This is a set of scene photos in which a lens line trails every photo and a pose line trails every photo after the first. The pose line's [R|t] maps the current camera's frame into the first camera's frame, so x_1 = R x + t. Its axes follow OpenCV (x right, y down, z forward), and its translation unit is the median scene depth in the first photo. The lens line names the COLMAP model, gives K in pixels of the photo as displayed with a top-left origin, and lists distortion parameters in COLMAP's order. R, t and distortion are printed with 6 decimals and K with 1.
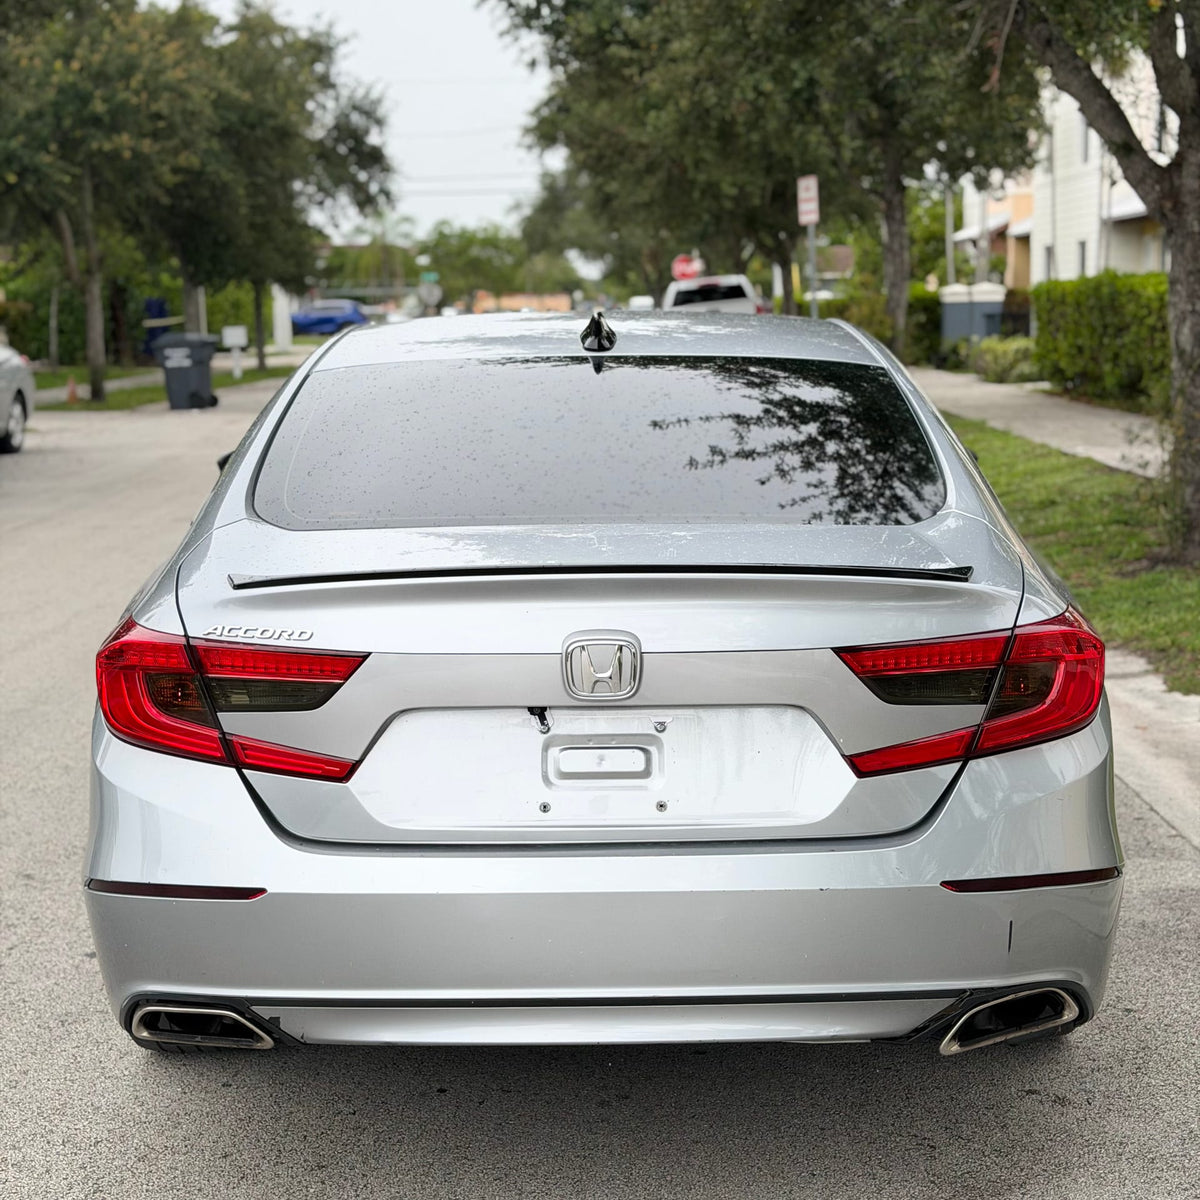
lens RADIAL K [[2221.3, 0, 600.0], [0, 2221.3, 600.0], [0, 0, 1]] dist [0.151864, -0.055793]
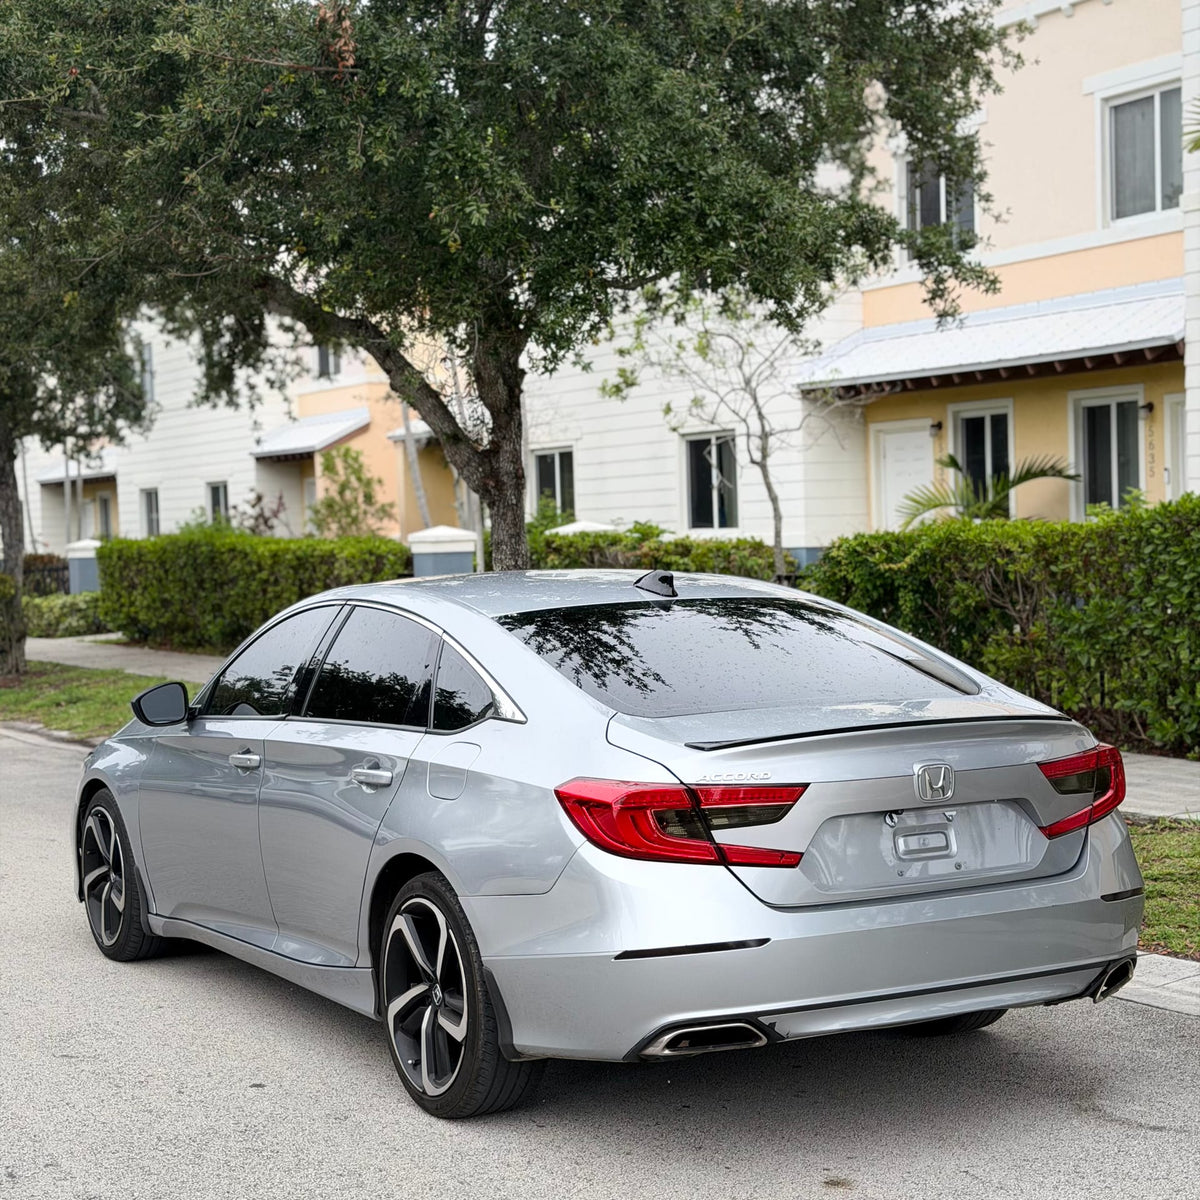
lens RADIAL K [[2221.3, 0, 600.0], [0, 2221.3, 600.0], [0, 0, 1]] dist [0.151864, -0.055793]
pose [[0.870630, -0.026578, 0.491220, -0.992314], [0.081898, 0.992435, -0.091459, 0.026450], [-0.485074, 0.119857, 0.866220, -0.319327]]
